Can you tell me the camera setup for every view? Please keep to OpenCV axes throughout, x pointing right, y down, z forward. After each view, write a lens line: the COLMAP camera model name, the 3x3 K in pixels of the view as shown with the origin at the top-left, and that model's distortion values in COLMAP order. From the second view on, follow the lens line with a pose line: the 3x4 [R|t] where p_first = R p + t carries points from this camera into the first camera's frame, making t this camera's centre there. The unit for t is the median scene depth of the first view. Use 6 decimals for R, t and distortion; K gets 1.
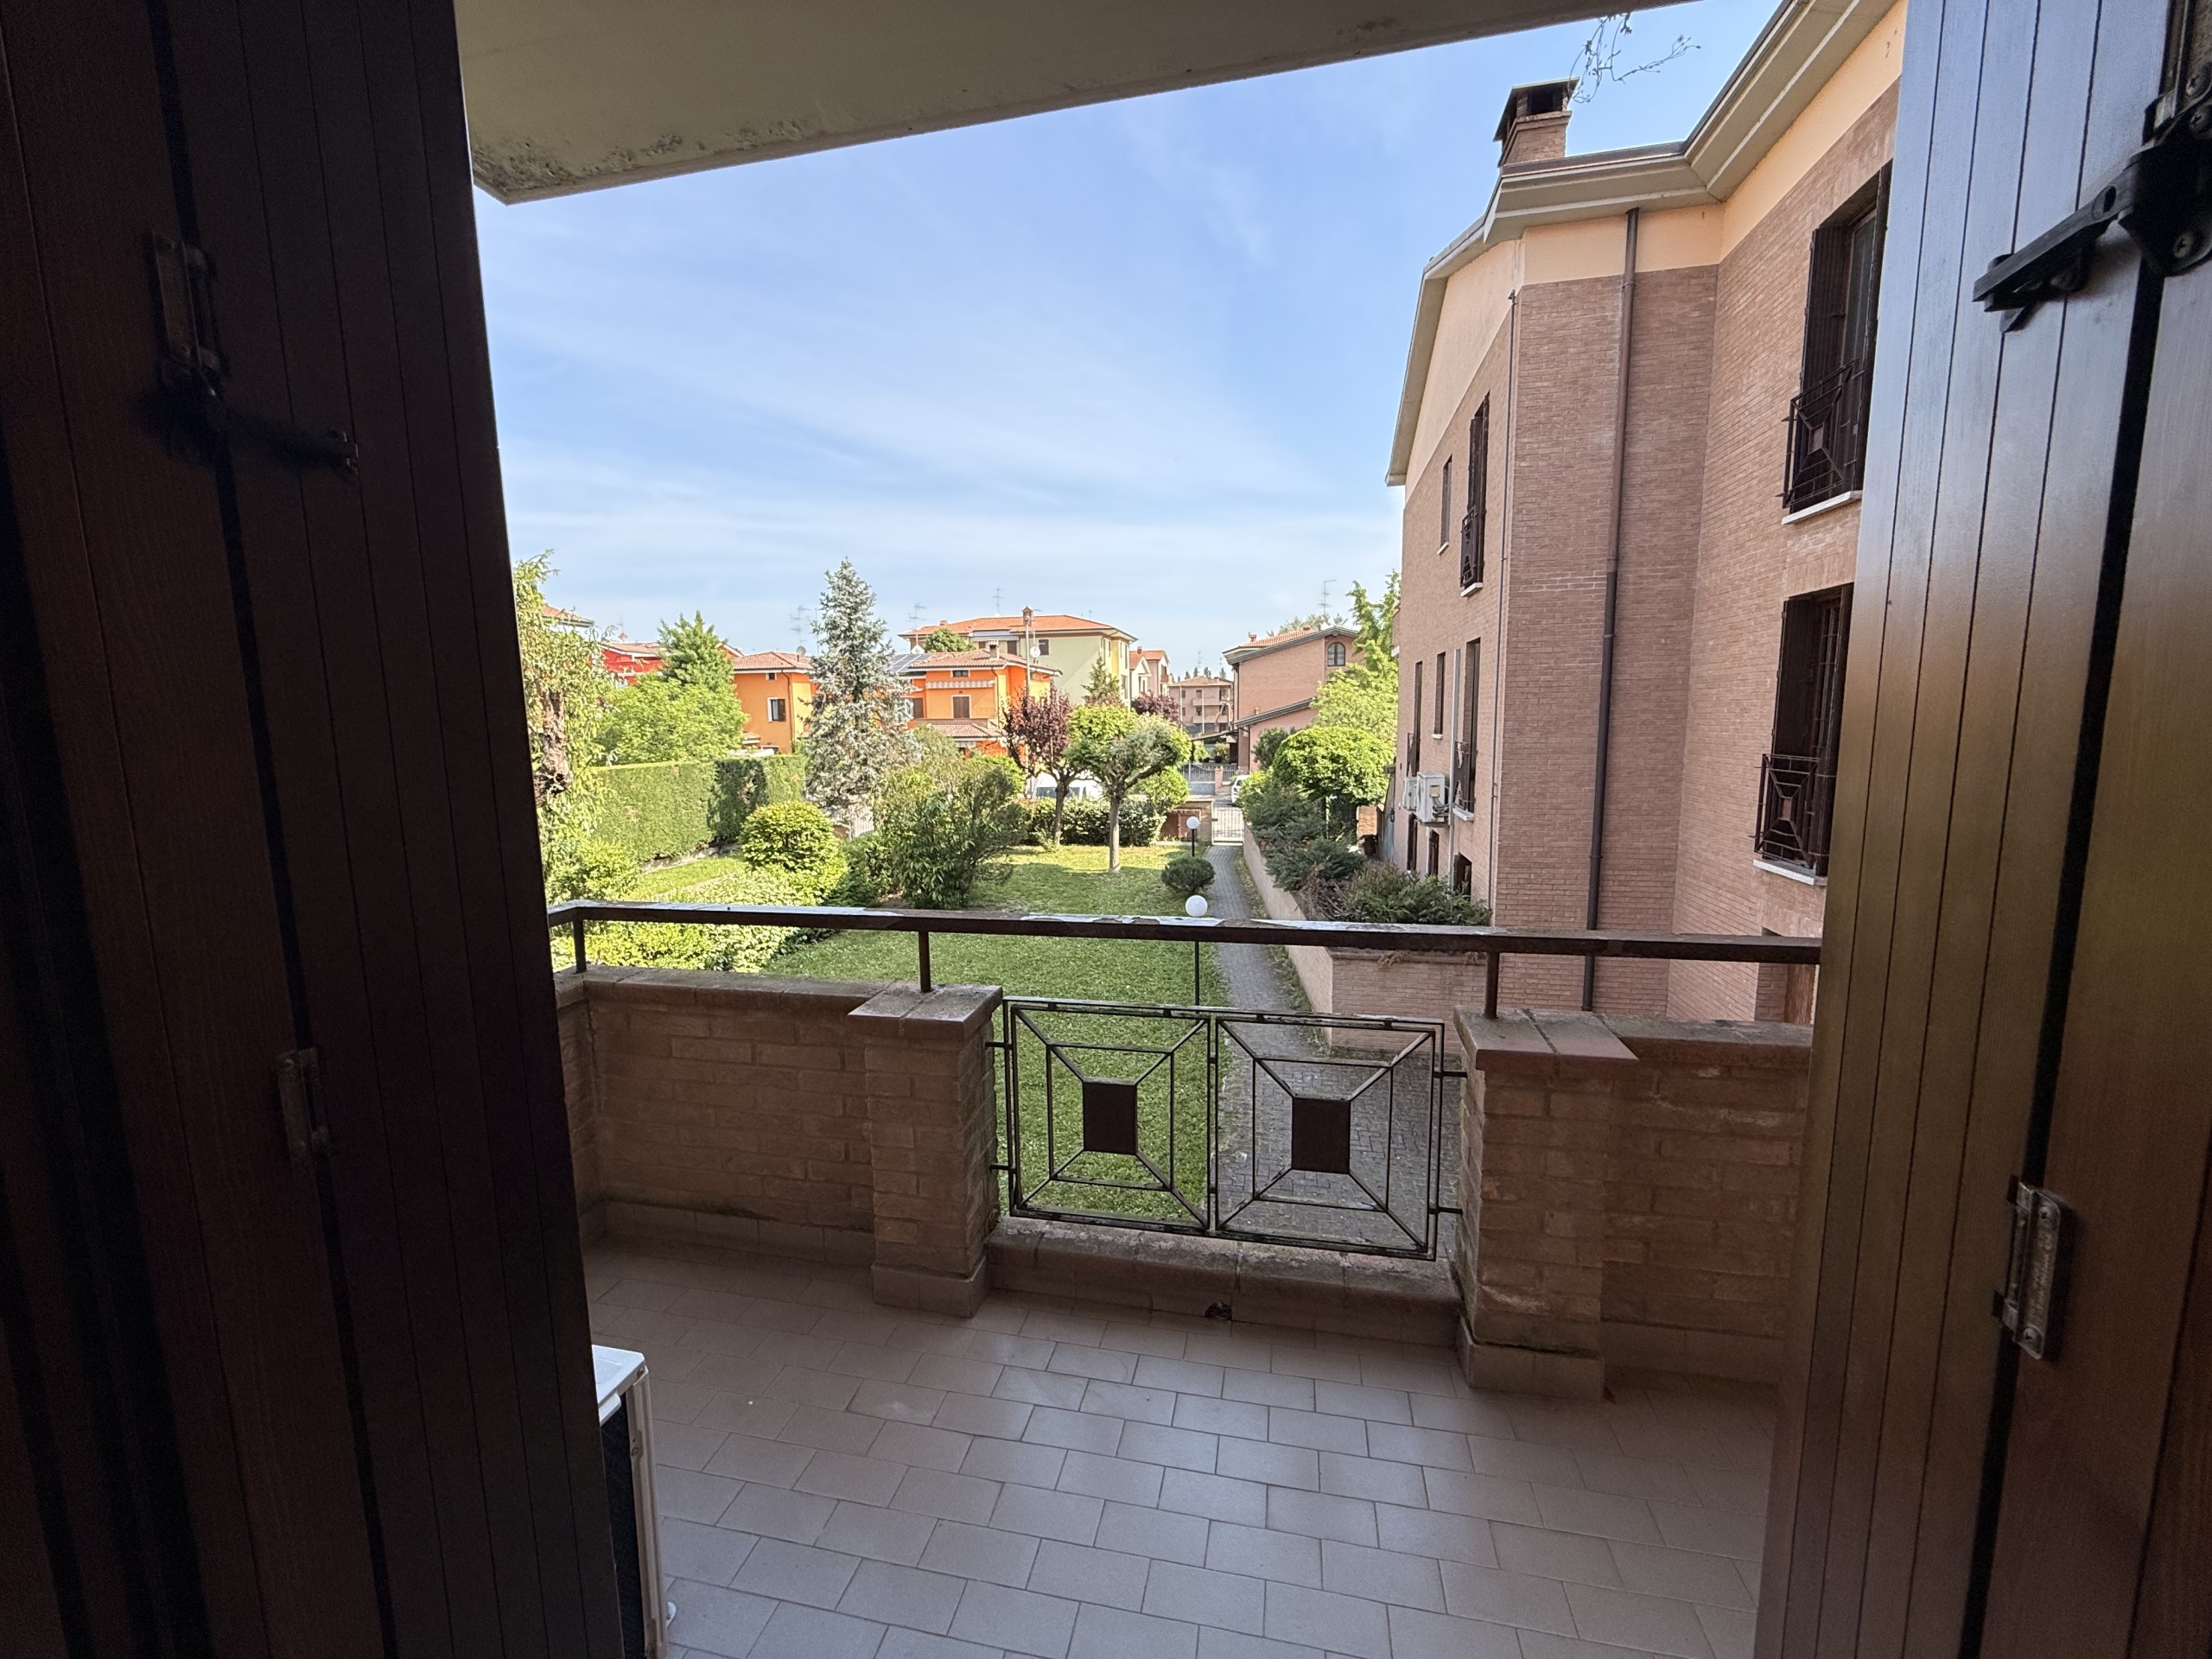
lens RADIAL K [[881.0, 0, 1104.6], [0, 881.0, 833.1], [0, 0, 1]] dist [0.000271, 0.000003]
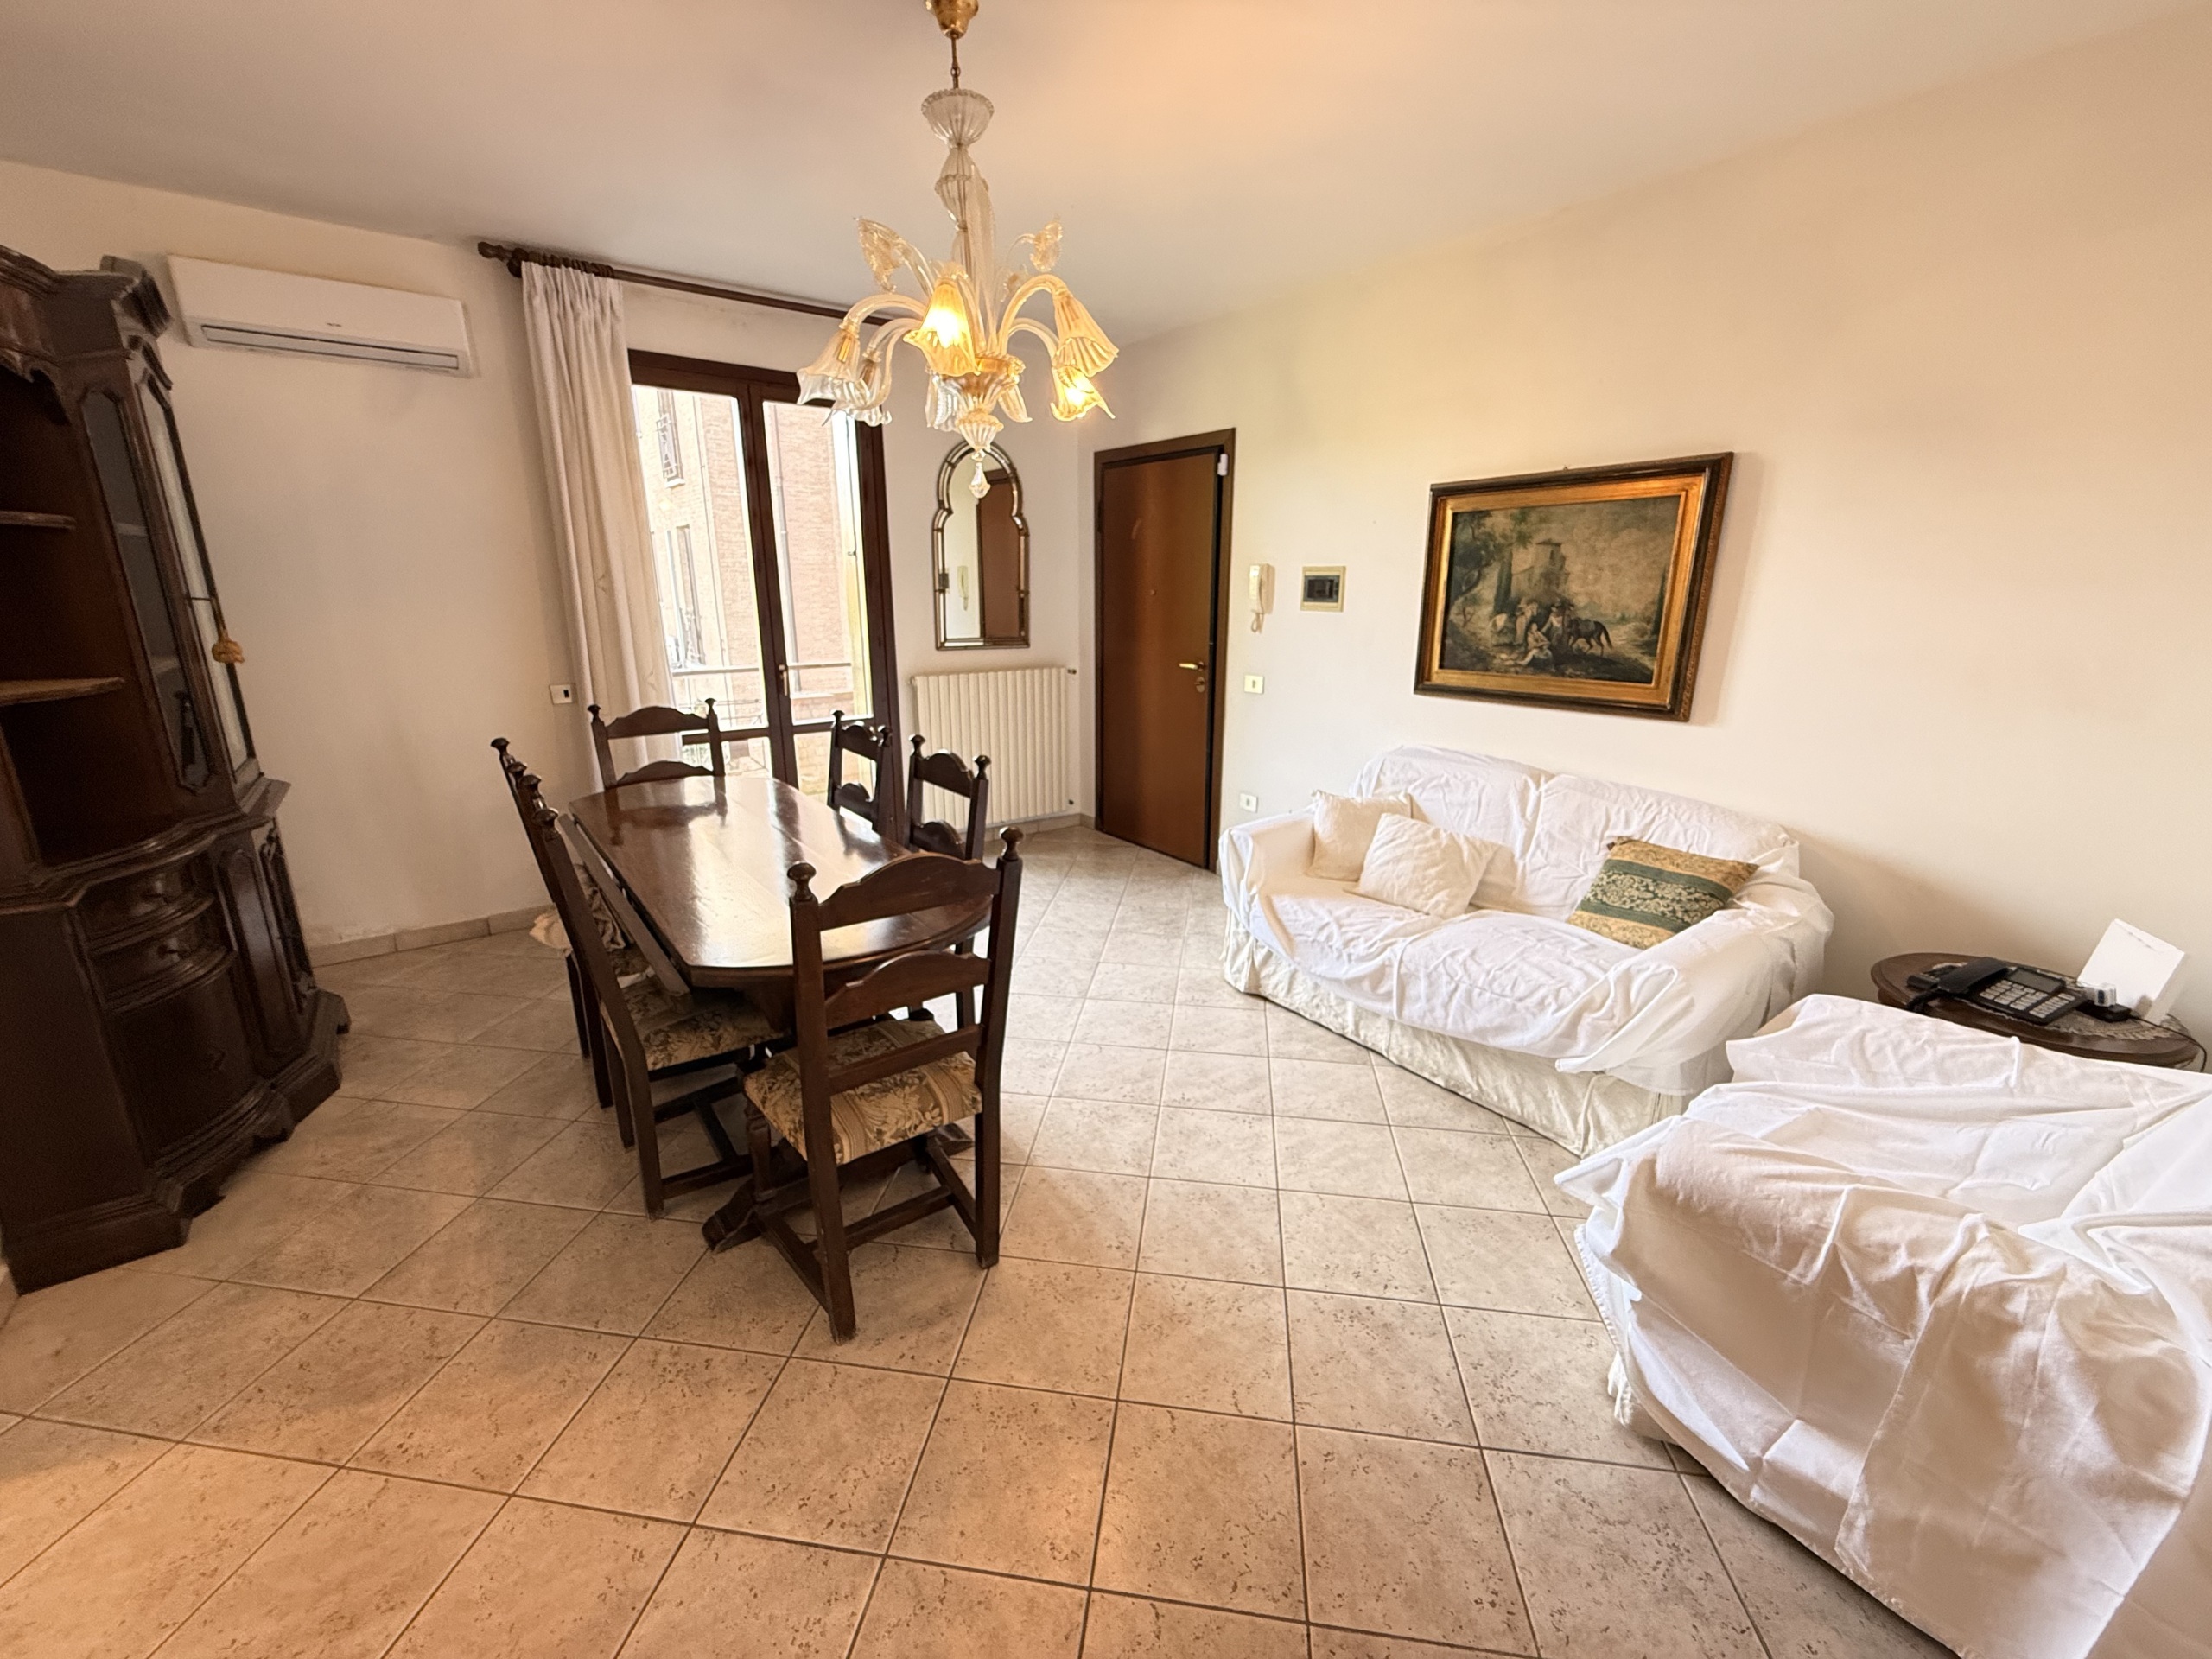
lens RADIAL K [[881.0, 0, 1104.6], [0, 881.0, 833.1], [0, 0, 1]] dist [0.000271, 0.000003]
pose [[0.653726, -0.191205, 0.732177, -0.134882], [0.085443, 0.980015, 0.179639, 0.025777], [-0.751892, -0.054875, 0.656998, -0.212614]]
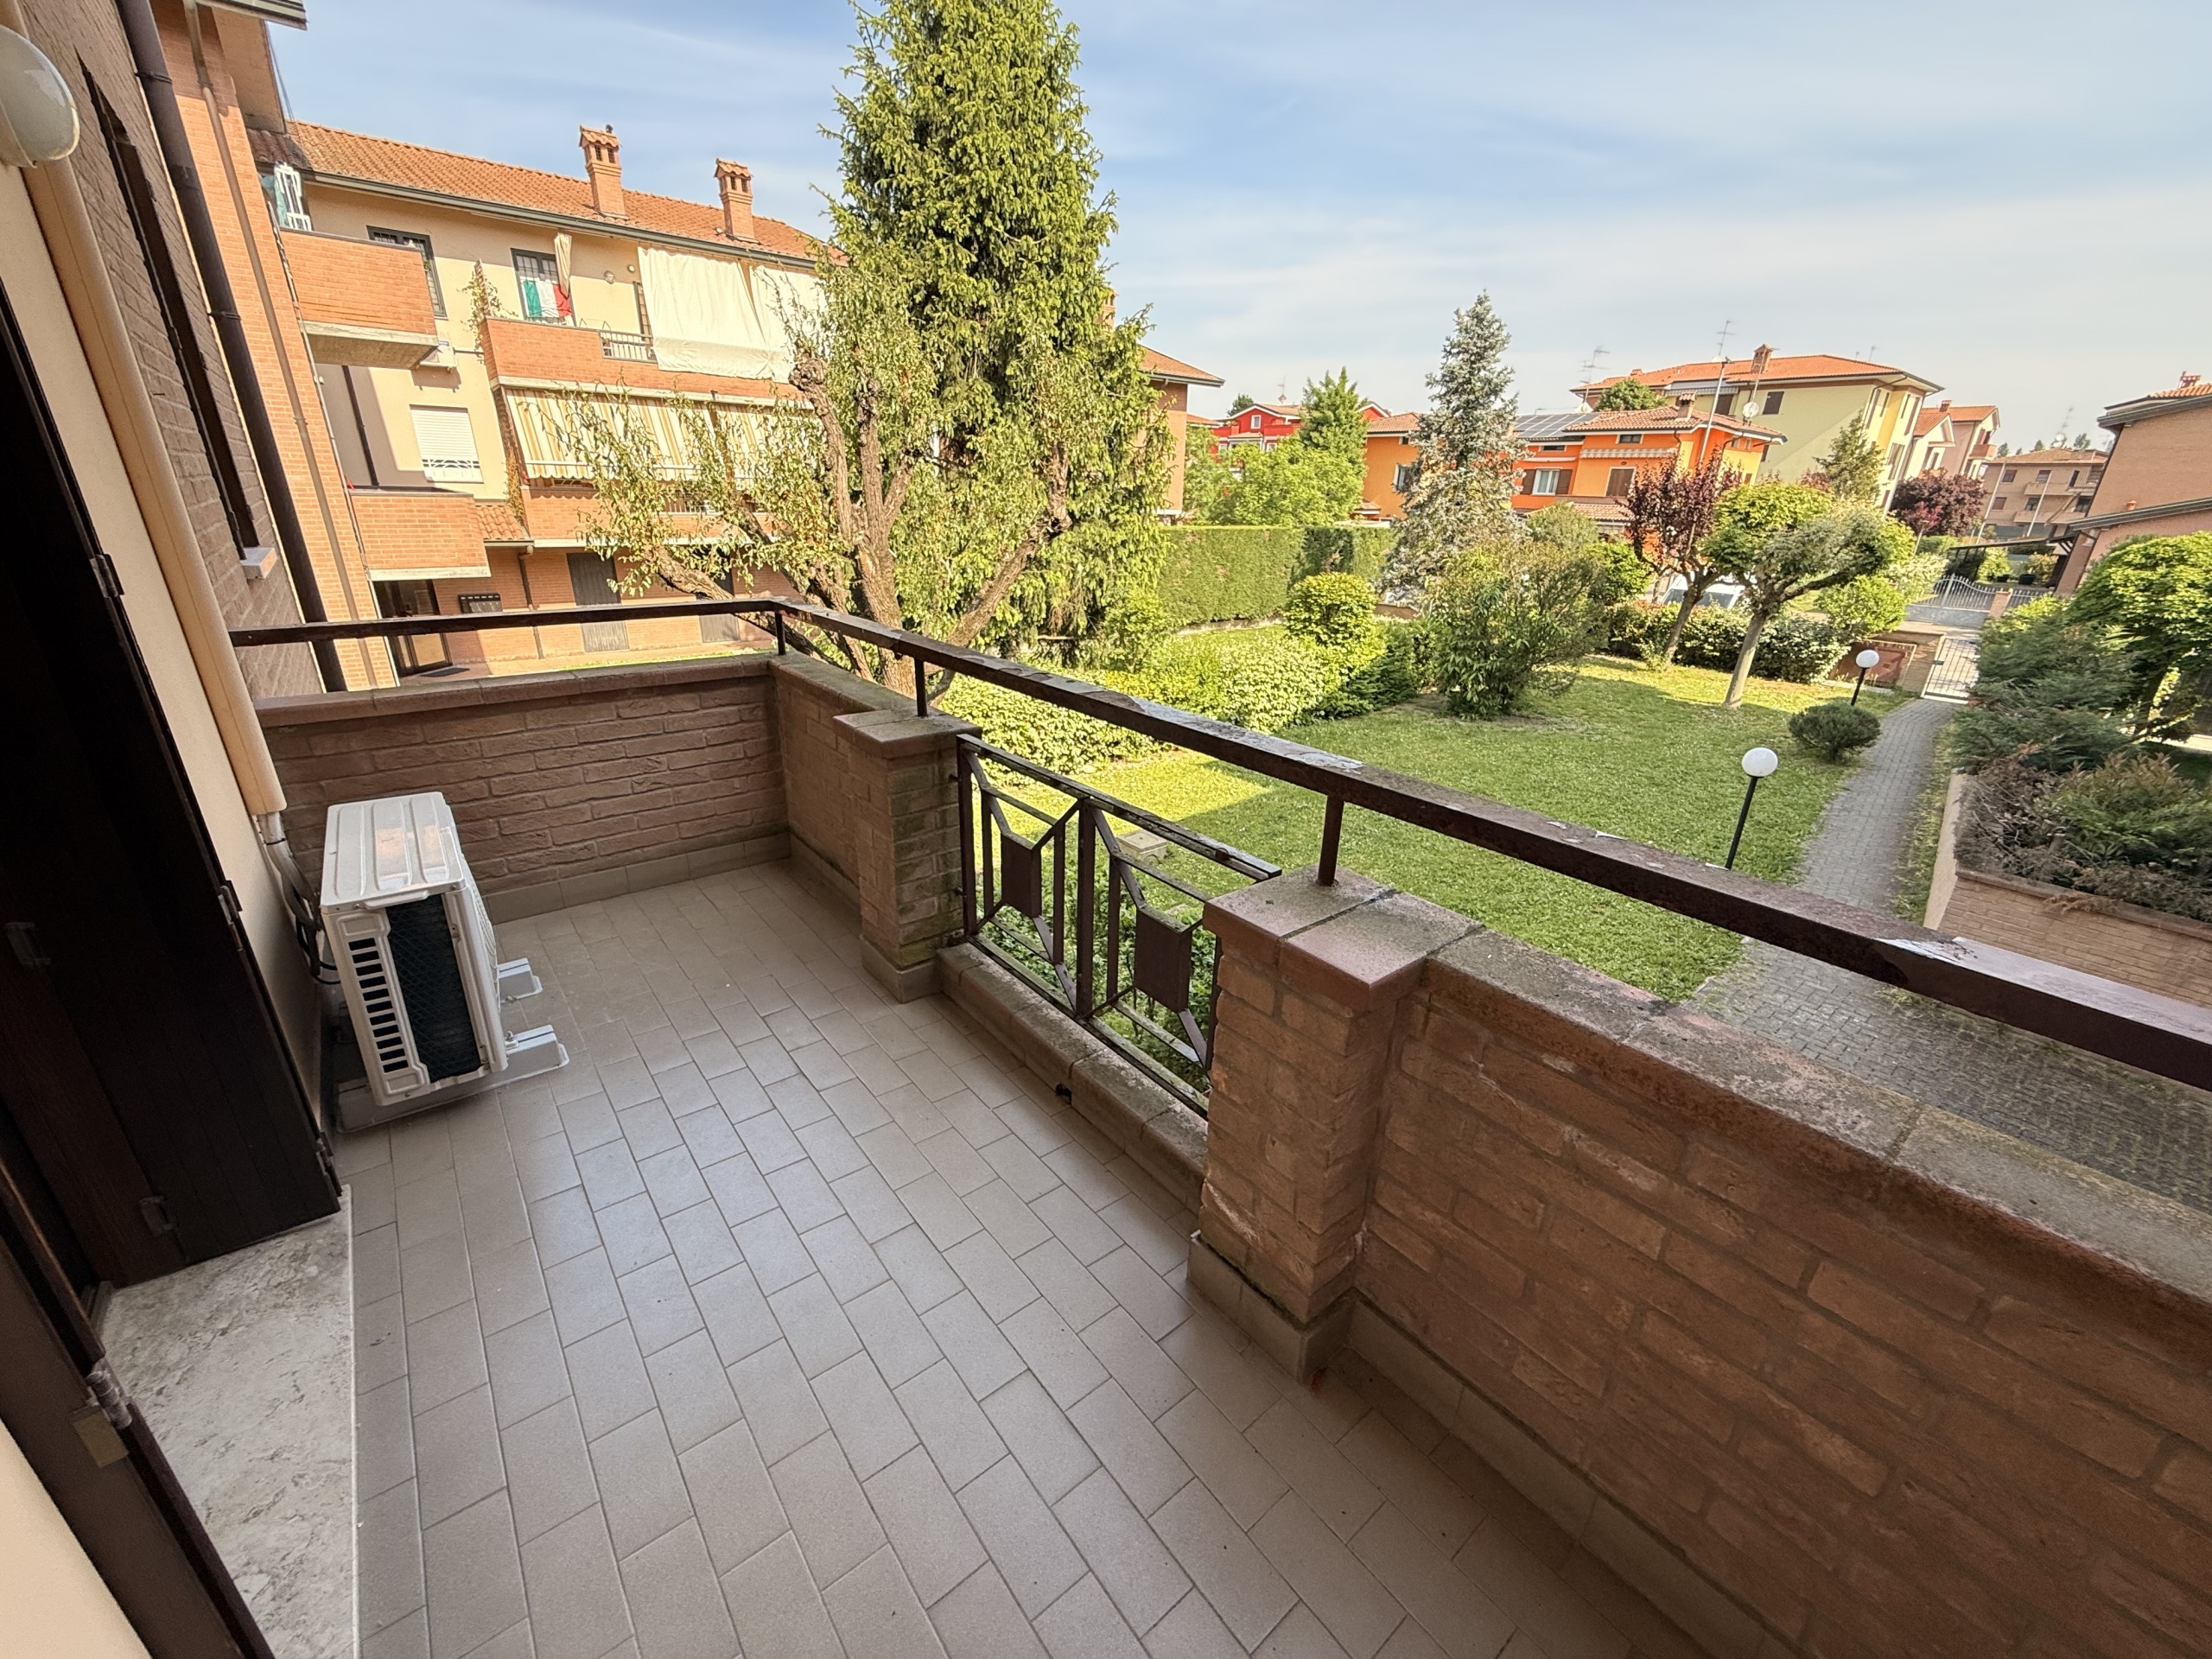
lens RADIAL K [[881.0, 0, 1104.6], [0, 881.0, 833.1], [0, 0, 1]] dist [0.000271, 0.000003]
pose [[0.776002, 0.264247, -0.572708, 0.082593], [-0.119991, 0.953274, 0.277256, -0.000792], [0.619212, -0.146431, 0.771450, 0.040597]]
